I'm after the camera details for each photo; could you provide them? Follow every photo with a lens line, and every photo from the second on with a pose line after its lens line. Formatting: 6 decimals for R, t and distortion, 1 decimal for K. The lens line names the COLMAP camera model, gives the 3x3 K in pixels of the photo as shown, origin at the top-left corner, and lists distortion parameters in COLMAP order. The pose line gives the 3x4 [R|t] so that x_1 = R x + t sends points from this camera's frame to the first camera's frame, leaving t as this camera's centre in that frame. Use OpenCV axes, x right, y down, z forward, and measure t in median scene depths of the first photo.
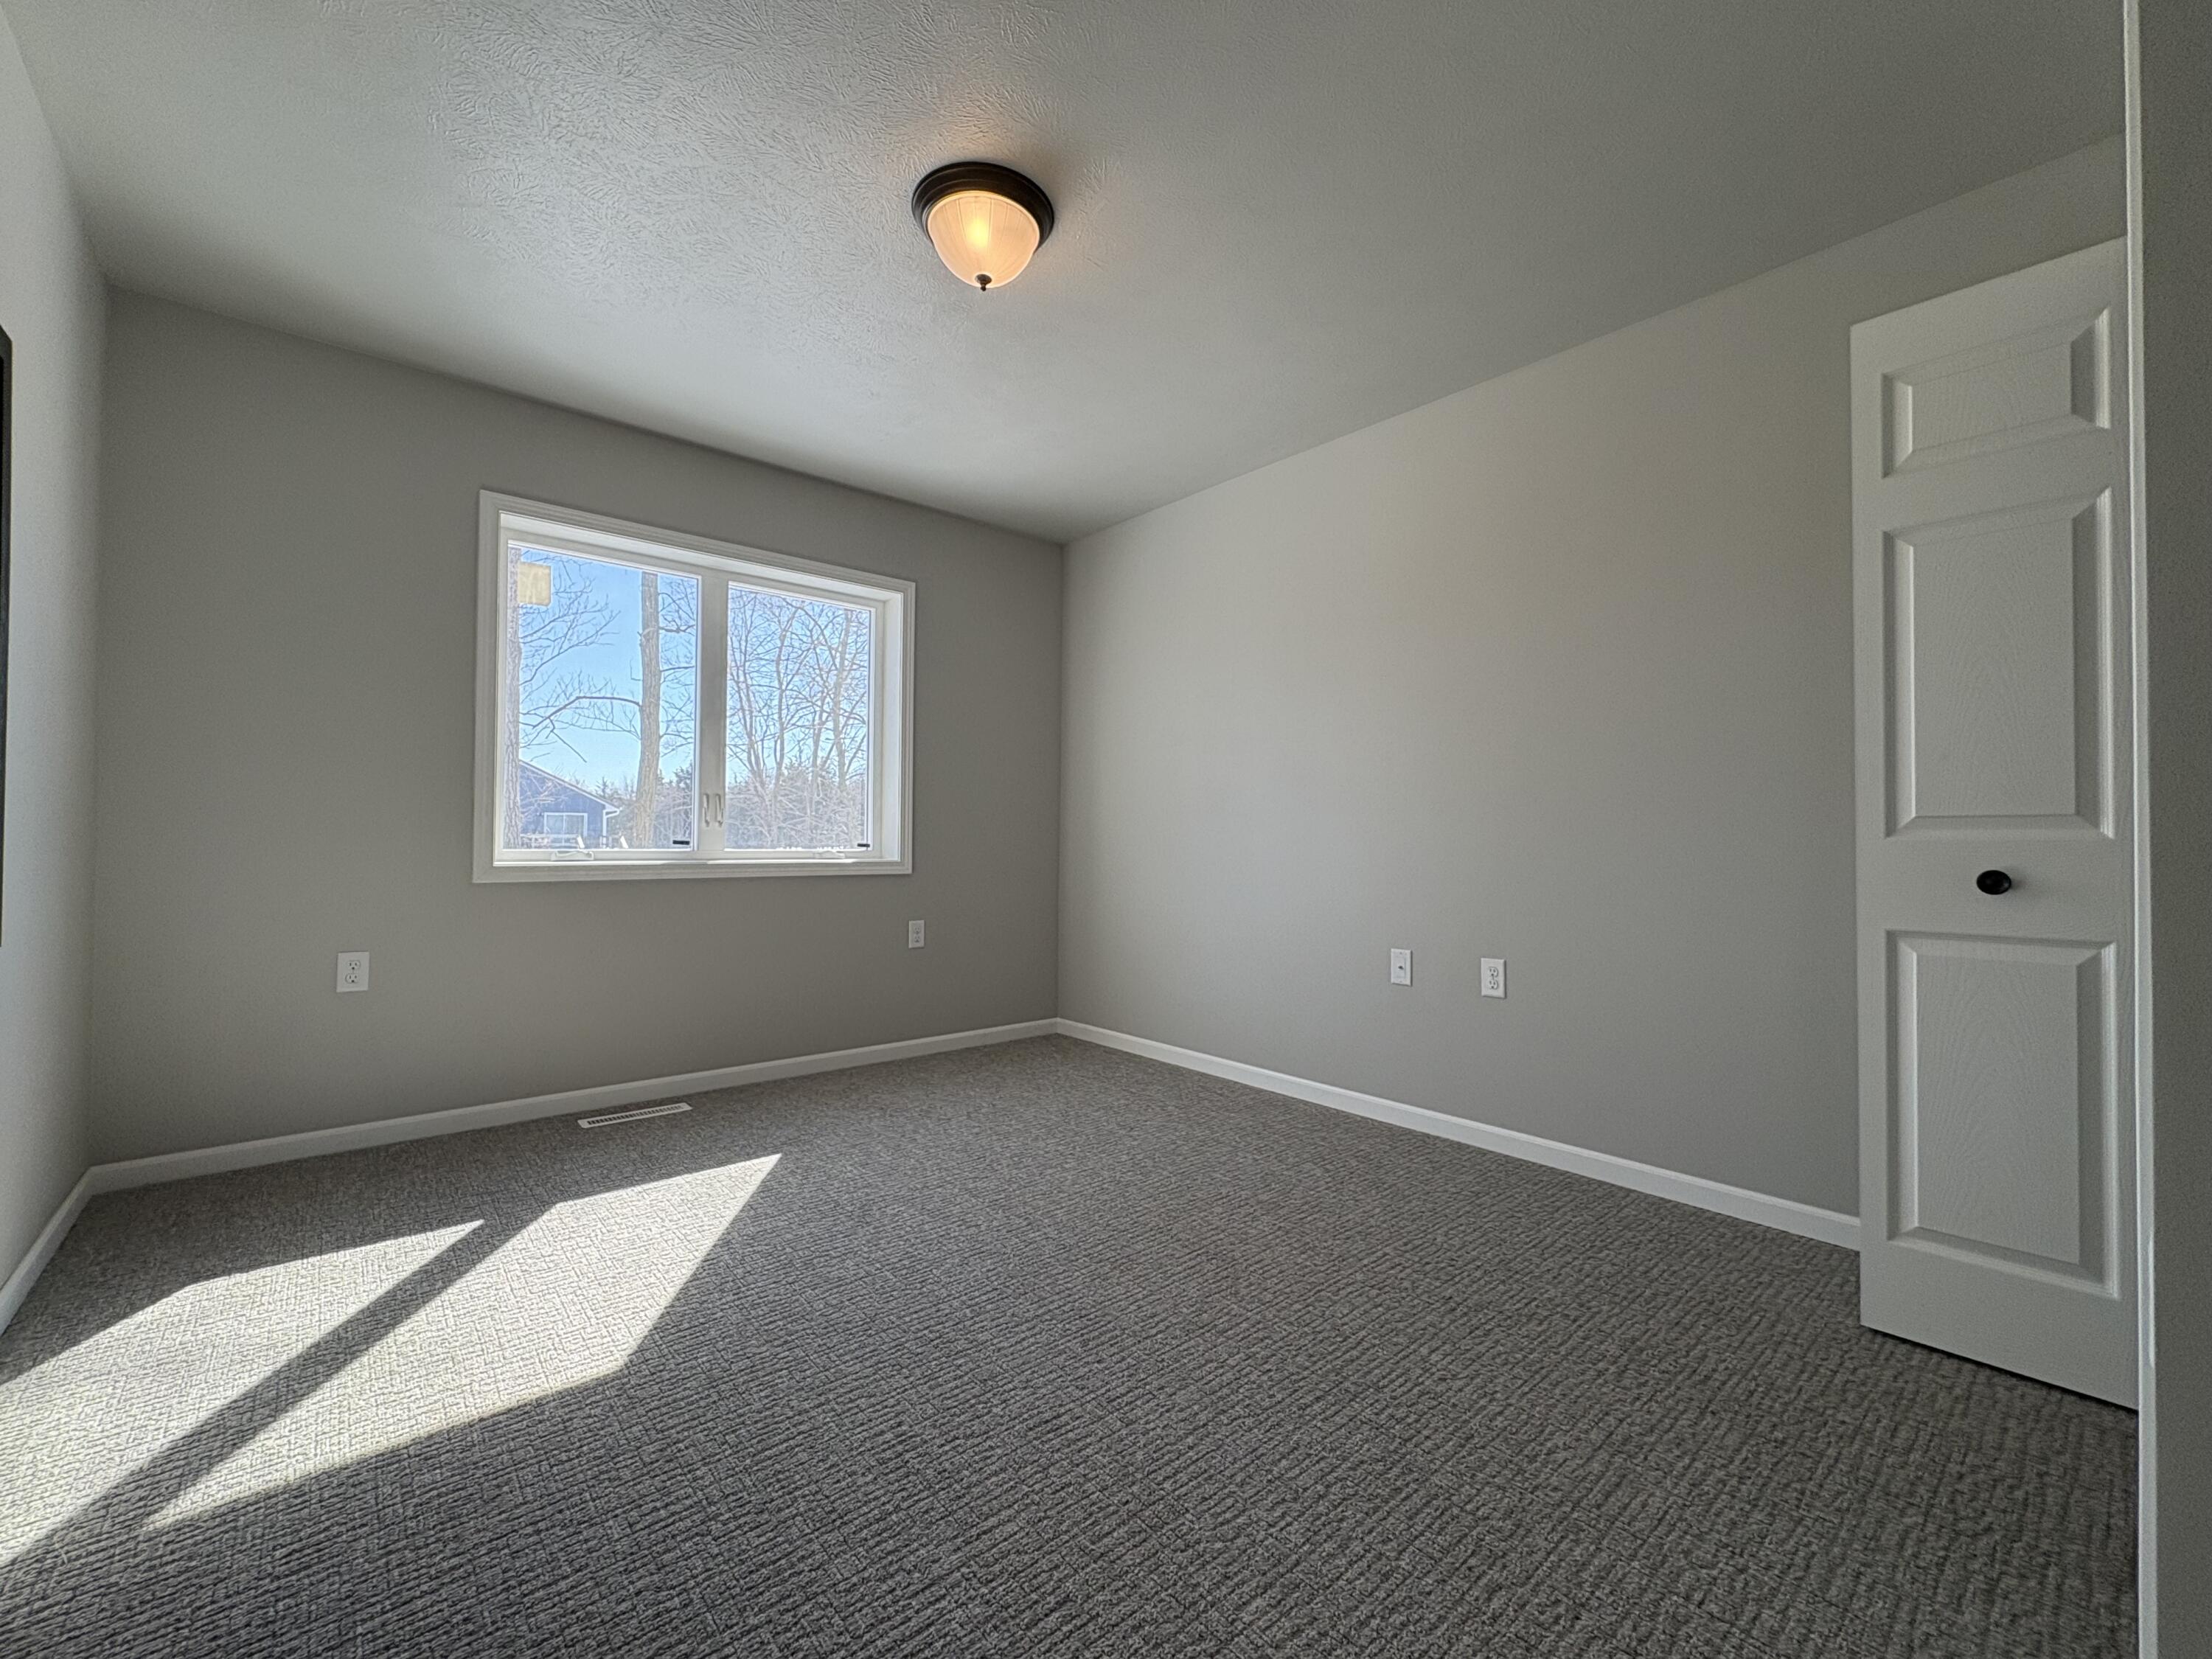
lens RADIAL K [[927.6, 0, 1111.3], [0, 927.6, 813.3], [0, 0, 1]] dist [0.000497, 0.000079]
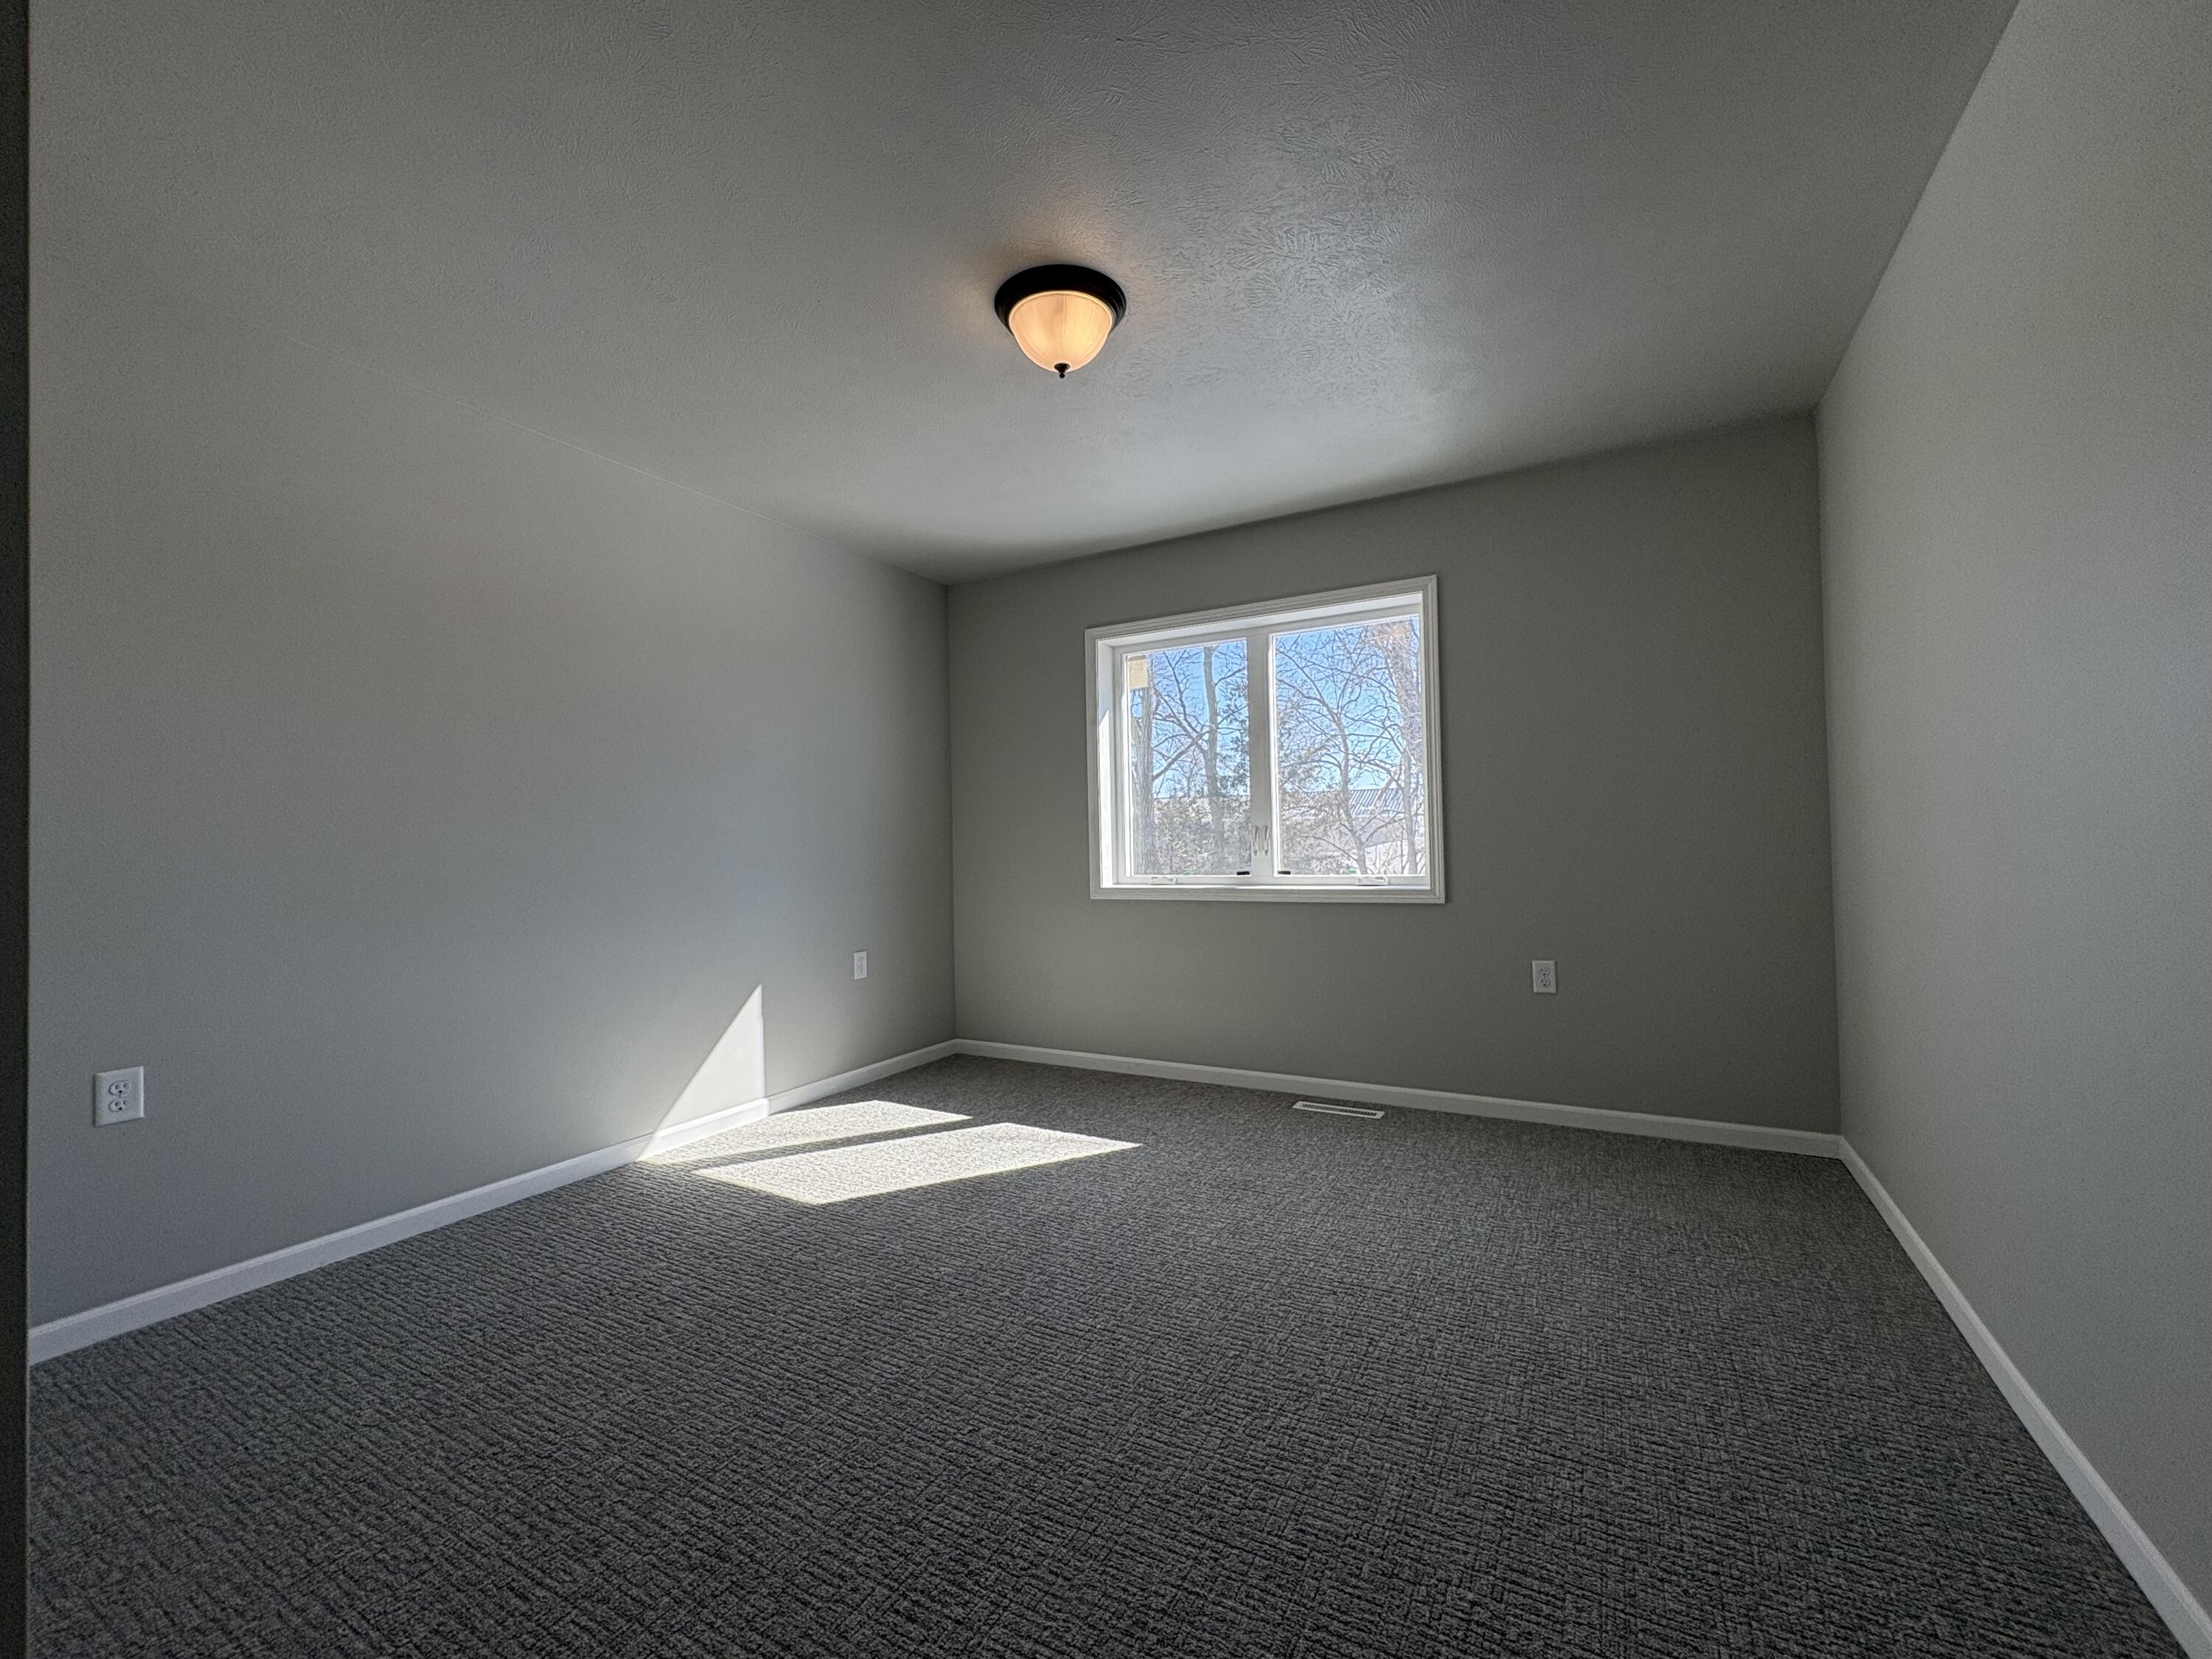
lens RADIAL K [[900.8, 0, 1094.4], [0, 900.8, 826.1], [0, 0, 1]] dist [0.000036, 0.000097]
pose [[0.335692, -0.049017, -0.940695, 0.532872], [0.041968, 0.998432, -0.037049, 0.010568], [0.941036, -0.027041, 0.337223, 0.442245]]
